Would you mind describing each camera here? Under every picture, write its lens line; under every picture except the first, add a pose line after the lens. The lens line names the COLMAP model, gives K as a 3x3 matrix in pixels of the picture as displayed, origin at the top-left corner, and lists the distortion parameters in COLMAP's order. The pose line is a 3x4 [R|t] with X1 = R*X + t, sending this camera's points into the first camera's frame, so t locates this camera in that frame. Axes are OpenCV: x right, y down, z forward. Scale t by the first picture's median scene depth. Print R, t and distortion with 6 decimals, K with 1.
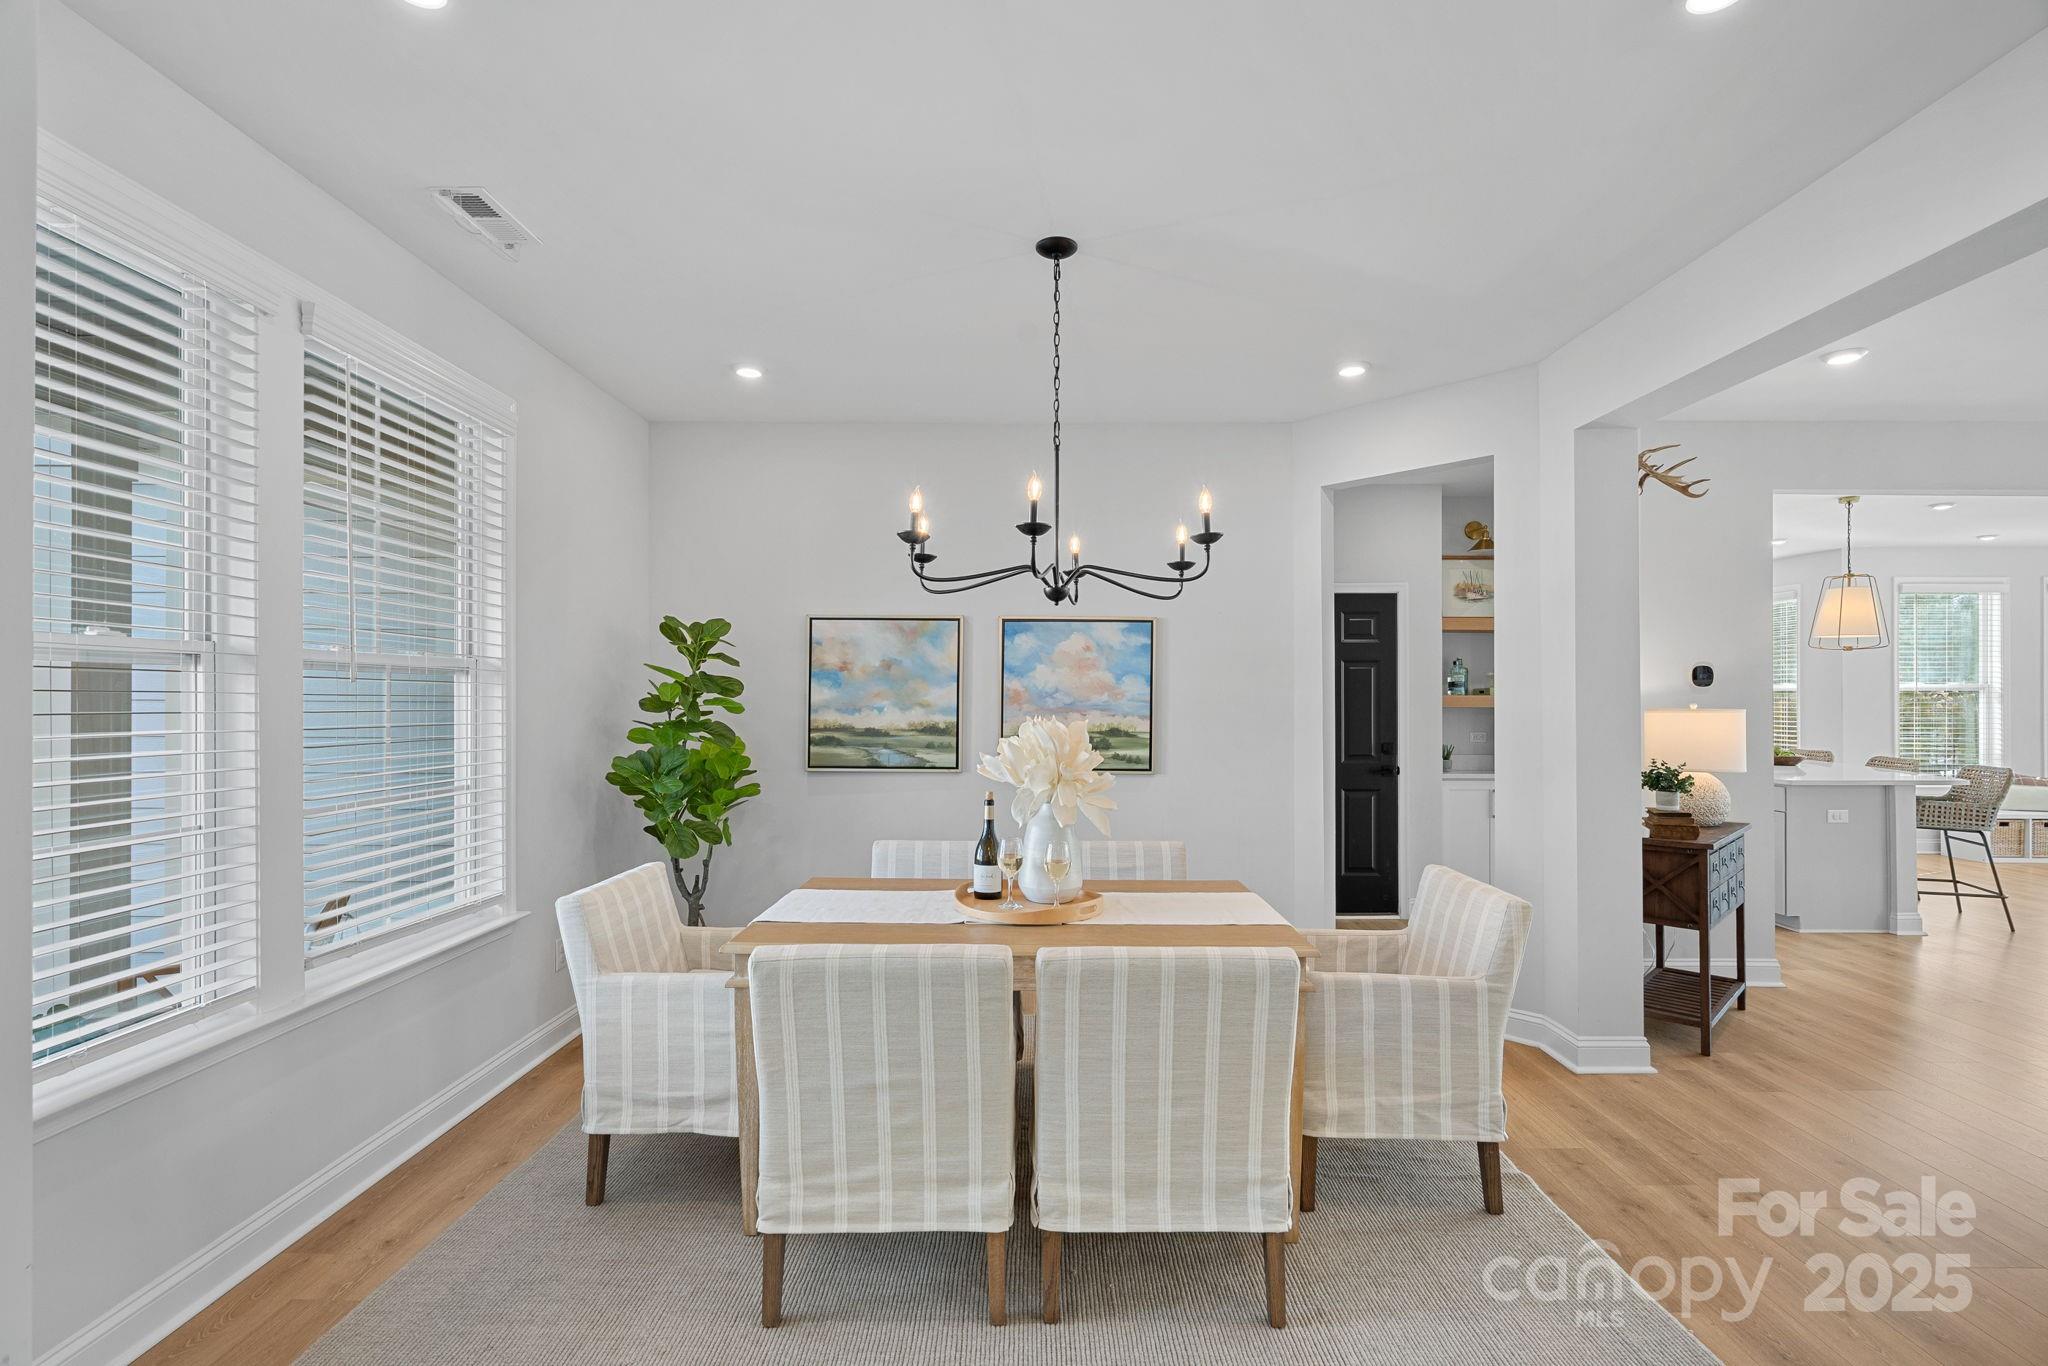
lens RADIAL K [[939.3, 0, 1023.7], [0, 939.3, 678.7], [0, 0, 1]] dist [-0.001081, 0.001010]
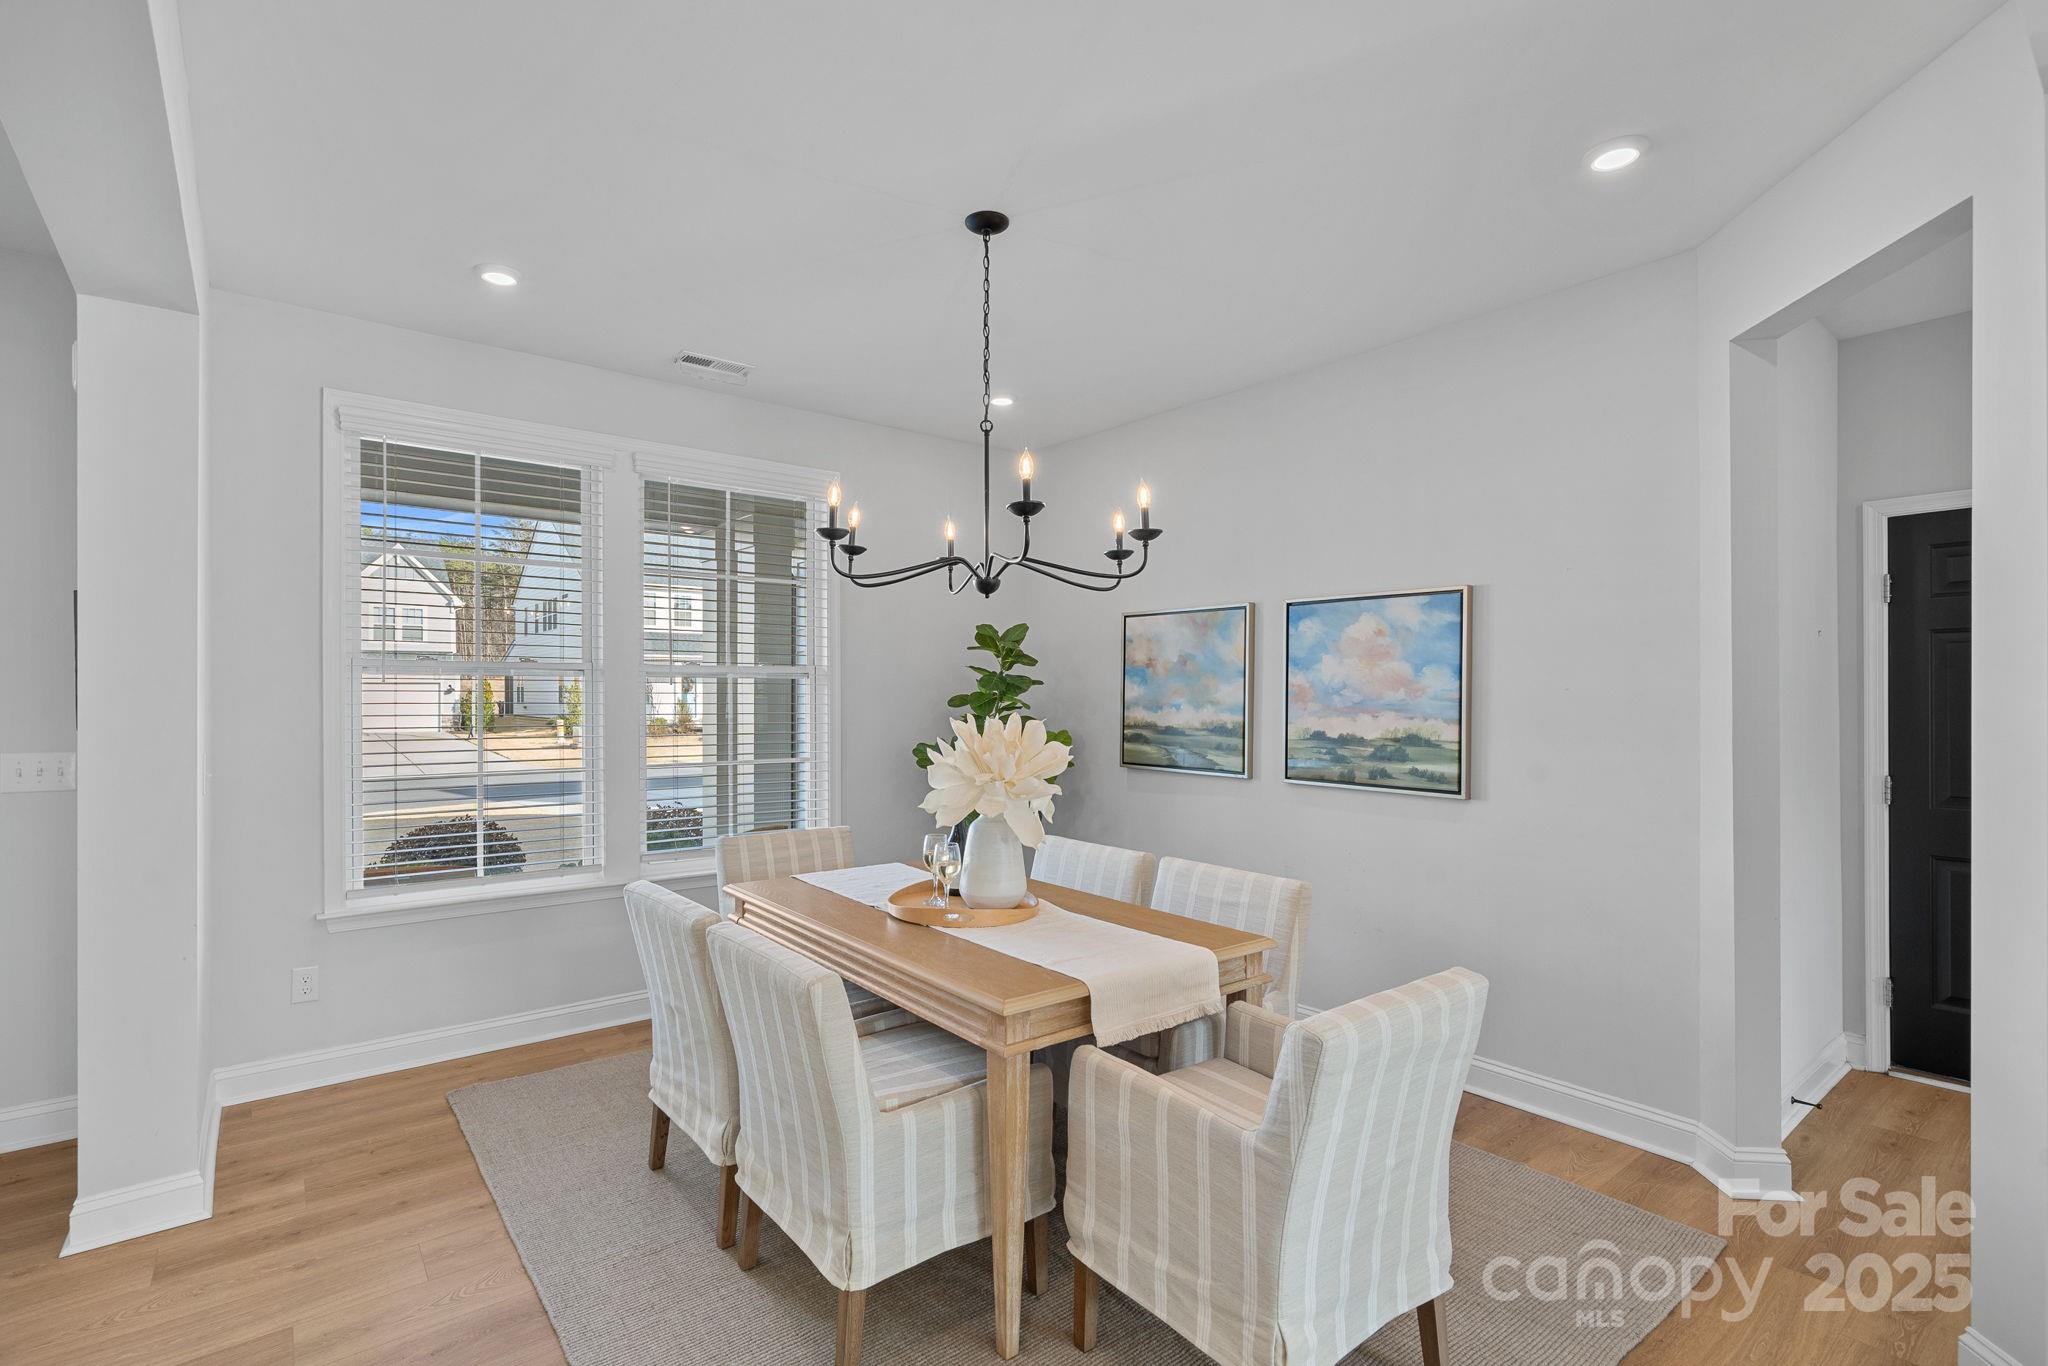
lens RADIAL K [[939.3, 0, 1020.7], [0, 939.3, 698.2], [0, 0, 1]] dist [-0.001081, 0.001010]
pose [[0.636185, 0.003102, -0.771530, 0.484490], [0.007868, 0.999914, 0.010508, 0.012302], [0.771496, -0.012755, 0.636106, 0.267117]]
